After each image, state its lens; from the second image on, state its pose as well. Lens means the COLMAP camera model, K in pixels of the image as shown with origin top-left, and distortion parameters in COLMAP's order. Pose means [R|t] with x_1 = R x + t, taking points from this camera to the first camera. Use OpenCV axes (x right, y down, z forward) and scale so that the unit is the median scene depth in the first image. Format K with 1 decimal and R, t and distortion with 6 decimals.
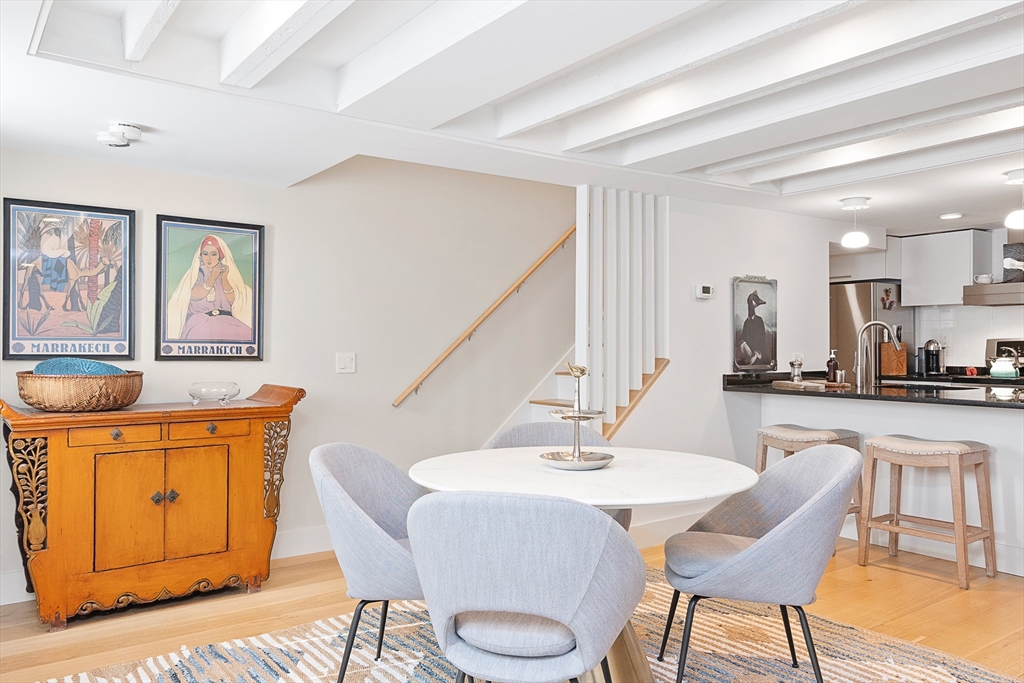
lens RADIAL K [[769.1, 0, 504.5], [0, 769.1, 347.5], [0, 0, 1]] dist [0.026745, -0.006221]
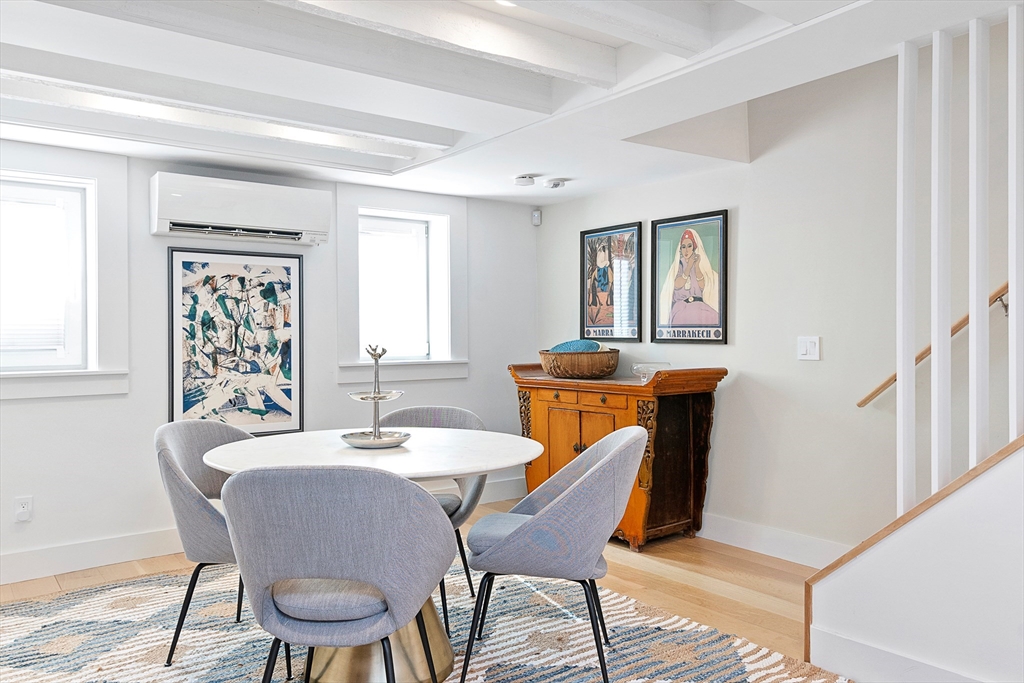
lens RADIAL K [[769.1, 0, 523.1], [0, 769.1, 334.0], [0, 0, 1]] dist [0.026745, -0.006221]
pose [[0.028541, -0.000134, -0.999593, 0.661189], [0.009466, 0.999955, 0.000136, 0.001249], [0.999548, -0.009466, 0.028541, 0.682761]]
